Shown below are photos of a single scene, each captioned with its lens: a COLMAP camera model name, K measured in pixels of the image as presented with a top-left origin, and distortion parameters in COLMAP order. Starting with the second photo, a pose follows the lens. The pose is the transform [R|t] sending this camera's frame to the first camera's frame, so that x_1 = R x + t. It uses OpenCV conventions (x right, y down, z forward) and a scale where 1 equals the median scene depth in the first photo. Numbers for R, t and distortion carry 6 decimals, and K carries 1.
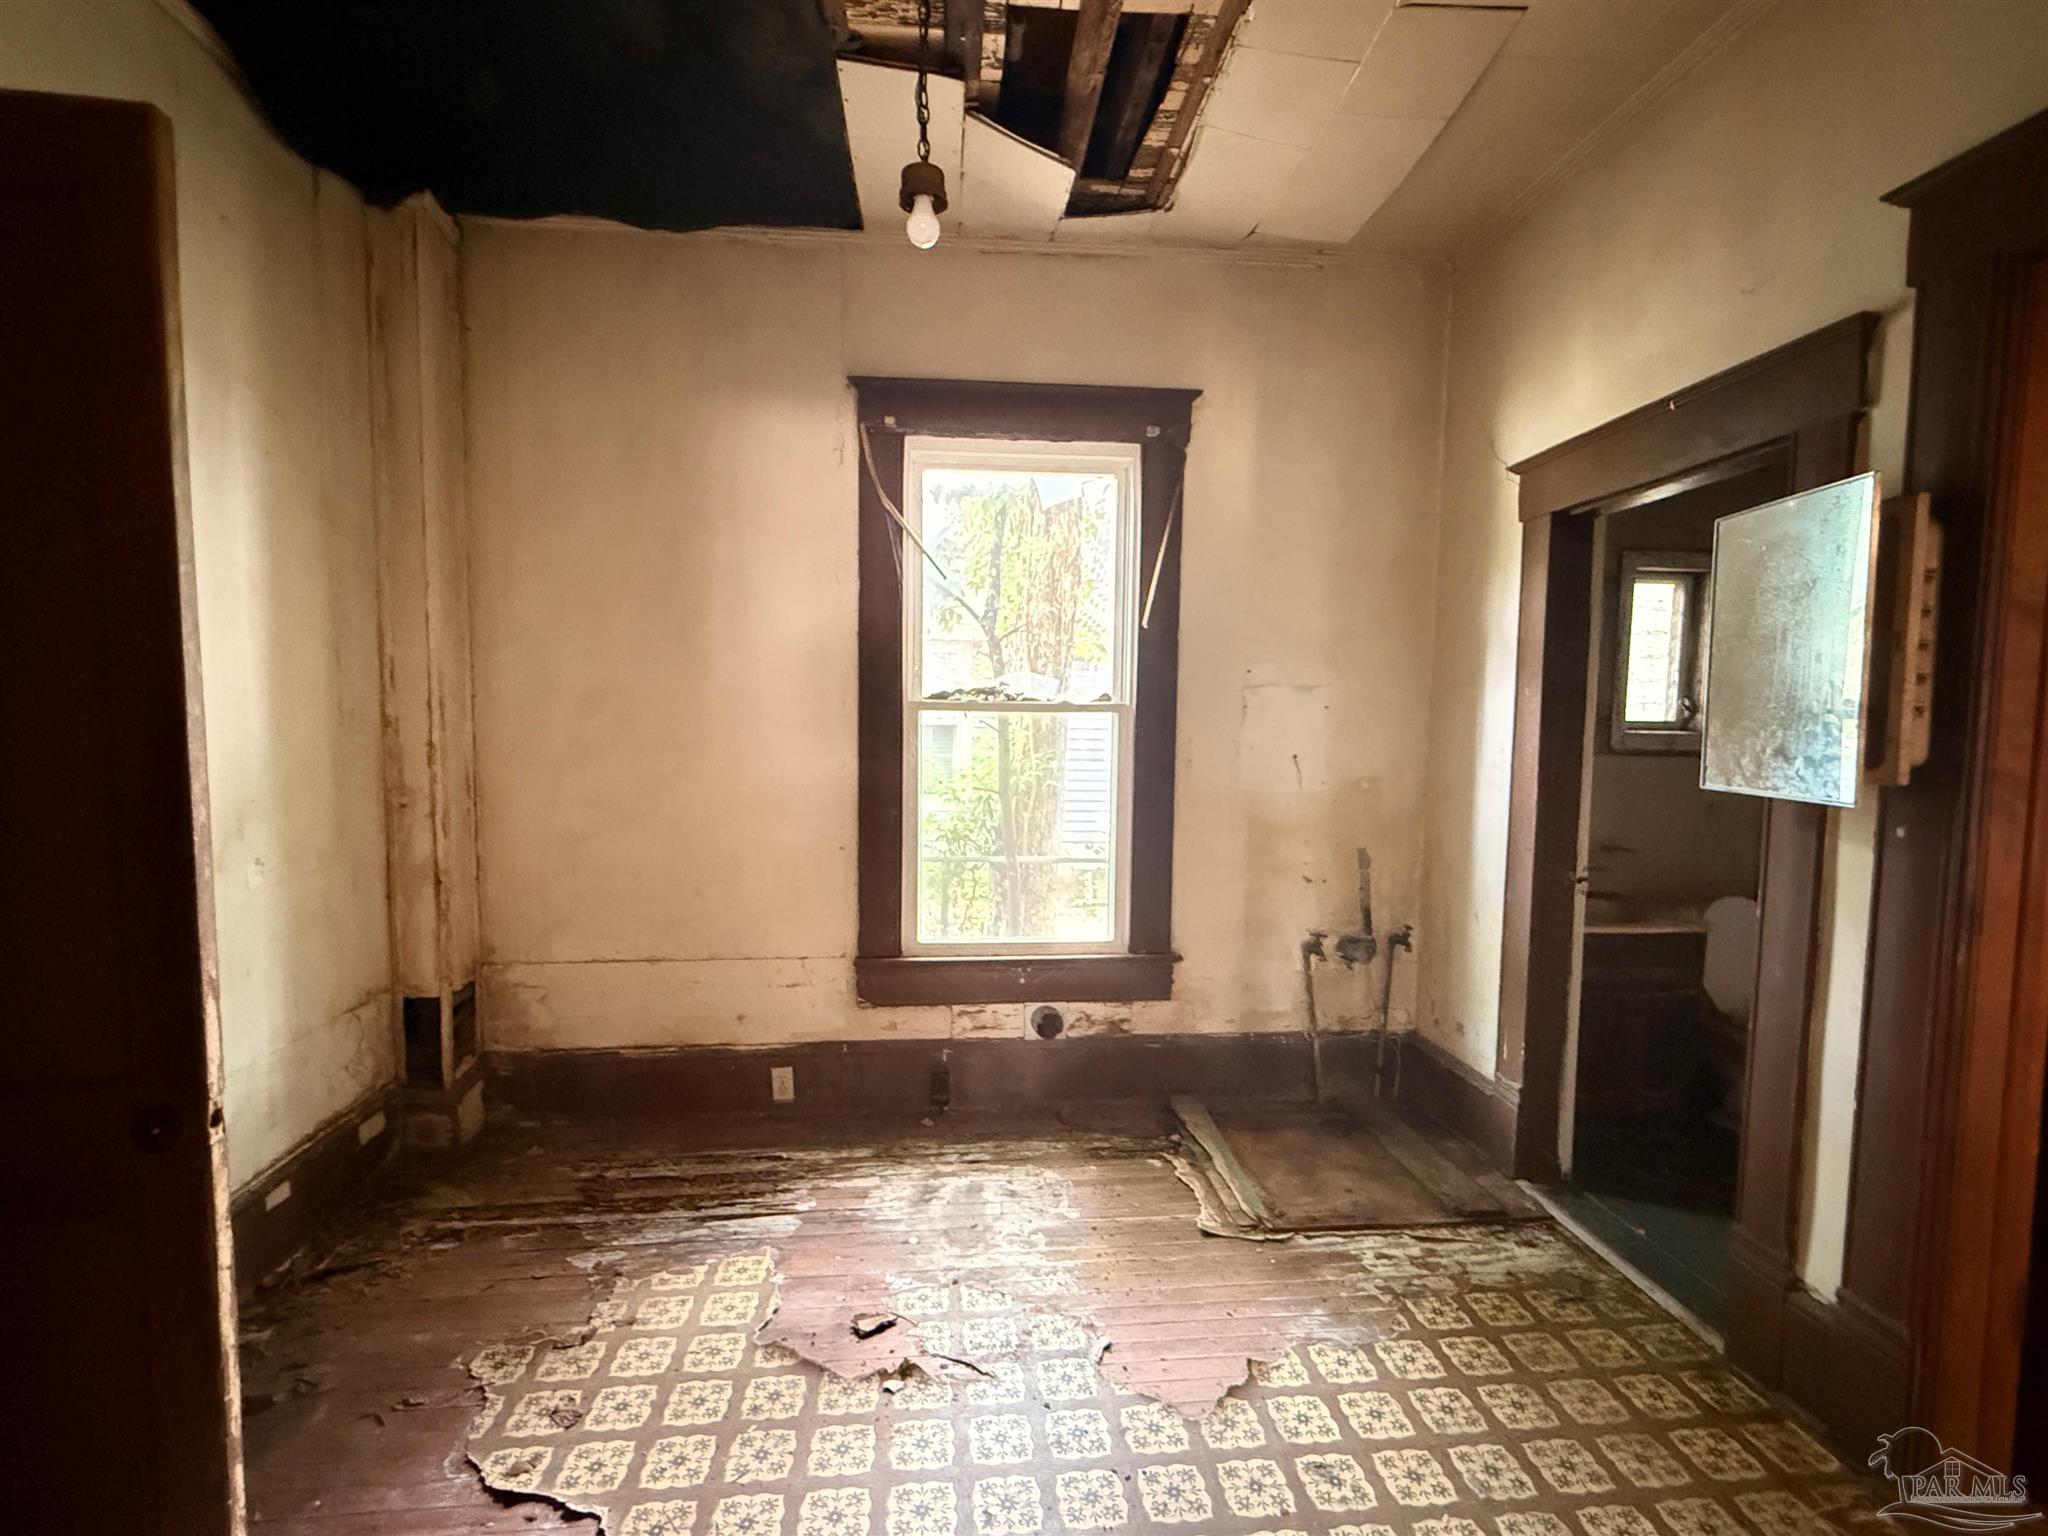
lens RADIAL K [[959.6, 0, 1024.0], [0, 959.6, 768.0], [0, 0, 1]] dist [-0.000445, 0.001704]
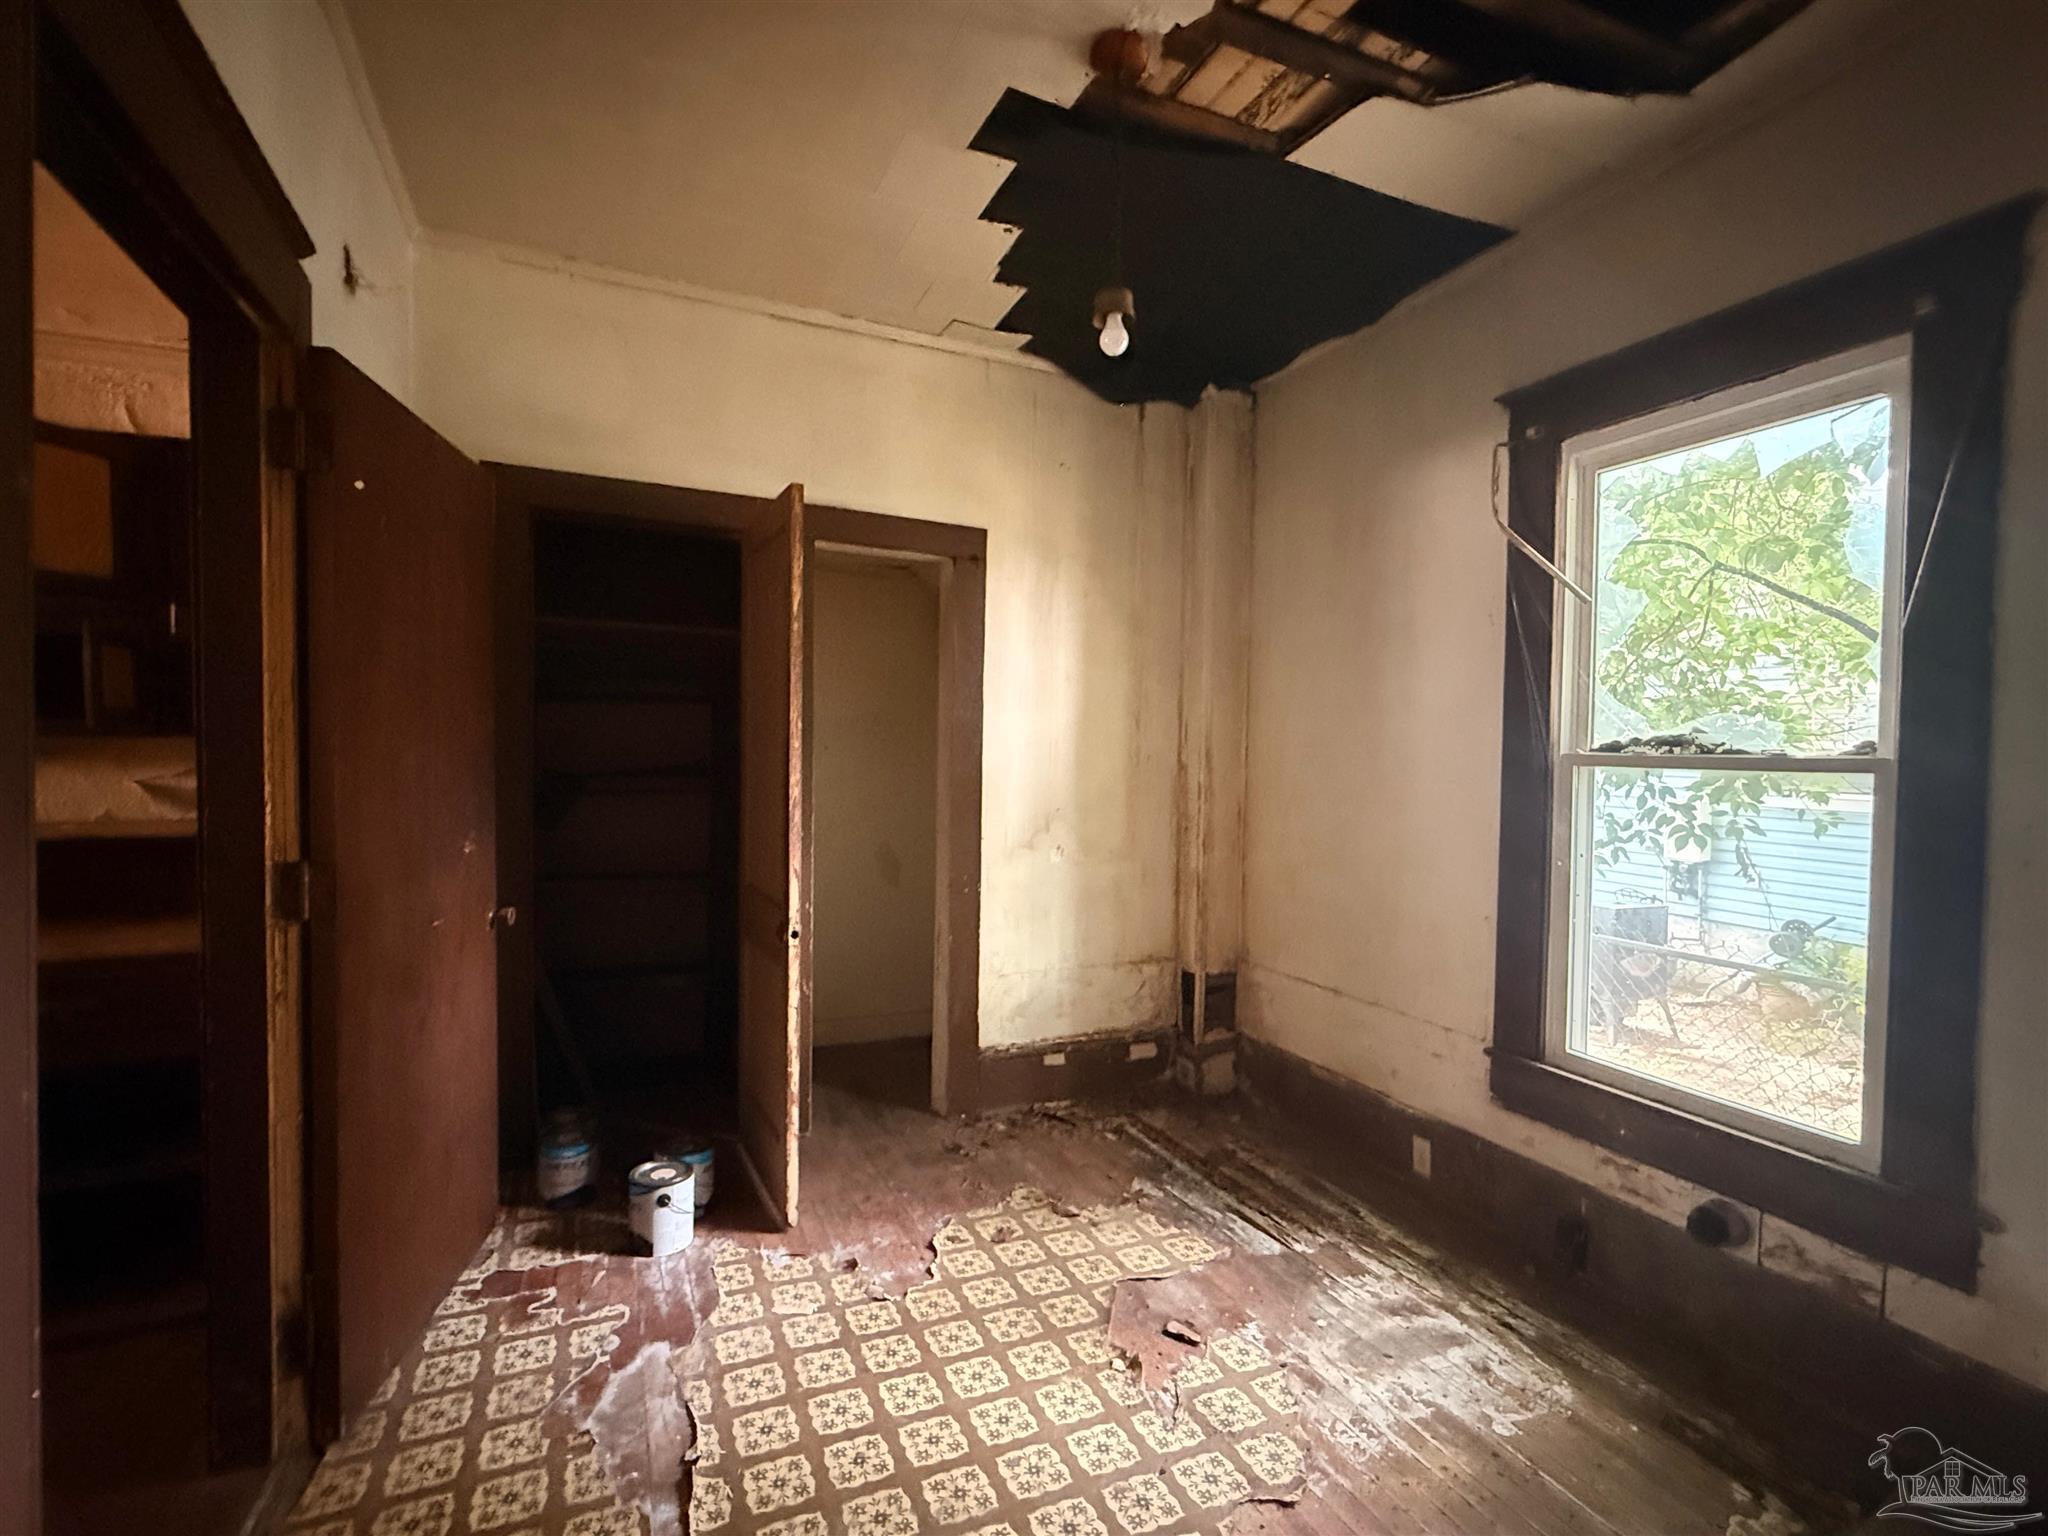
lens RADIAL K [[960.7, 0, 1016.7], [0, 960.7, 769.7], [0, 0, 1]] dist [0.002570, 0.000705]
pose [[0.318041, 0.017535, -0.947915, 0.576571], [-0.081621, 0.996623, -0.008950, -0.011384], [0.944557, 0.080216, 0.318399, 0.324086]]
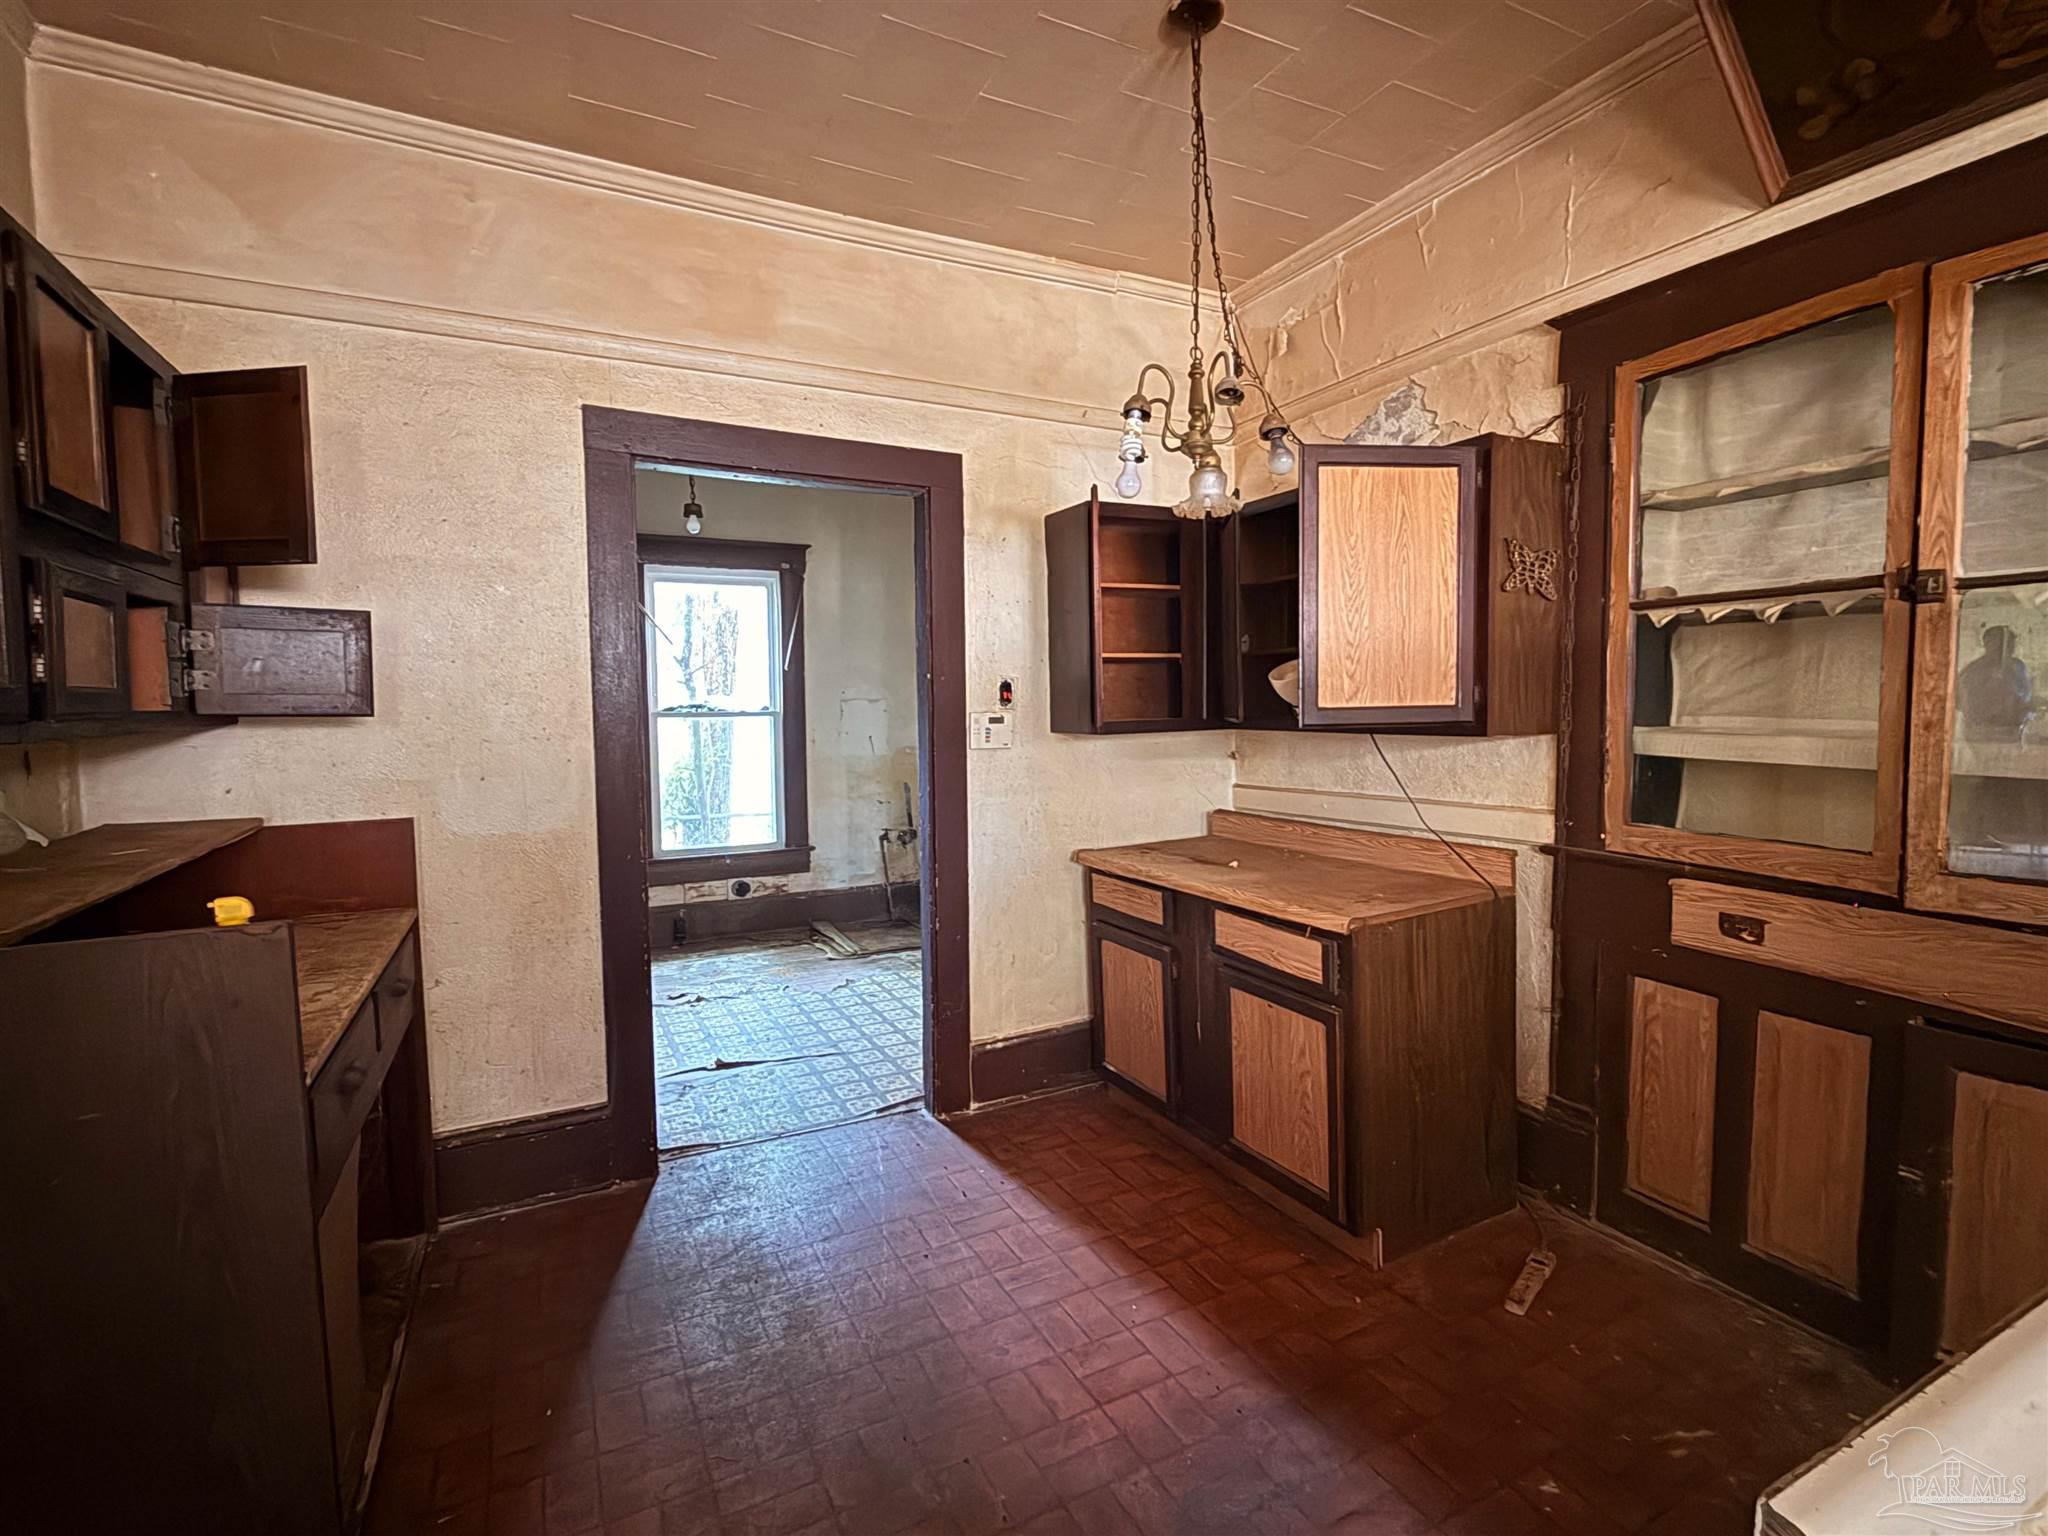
lens RADIAL K [[959.6, 0, 1024.0], [0, 959.6, 768.0], [0, 0, 1]] dist [-0.000445, 0.001704]
pose [[0.929732, -0.044822, 0.365499, -0.147147], [0.047698, 0.998861, 0.001159, 0.070184], [-0.365135, 0.016356, 0.930811, -0.992550]]
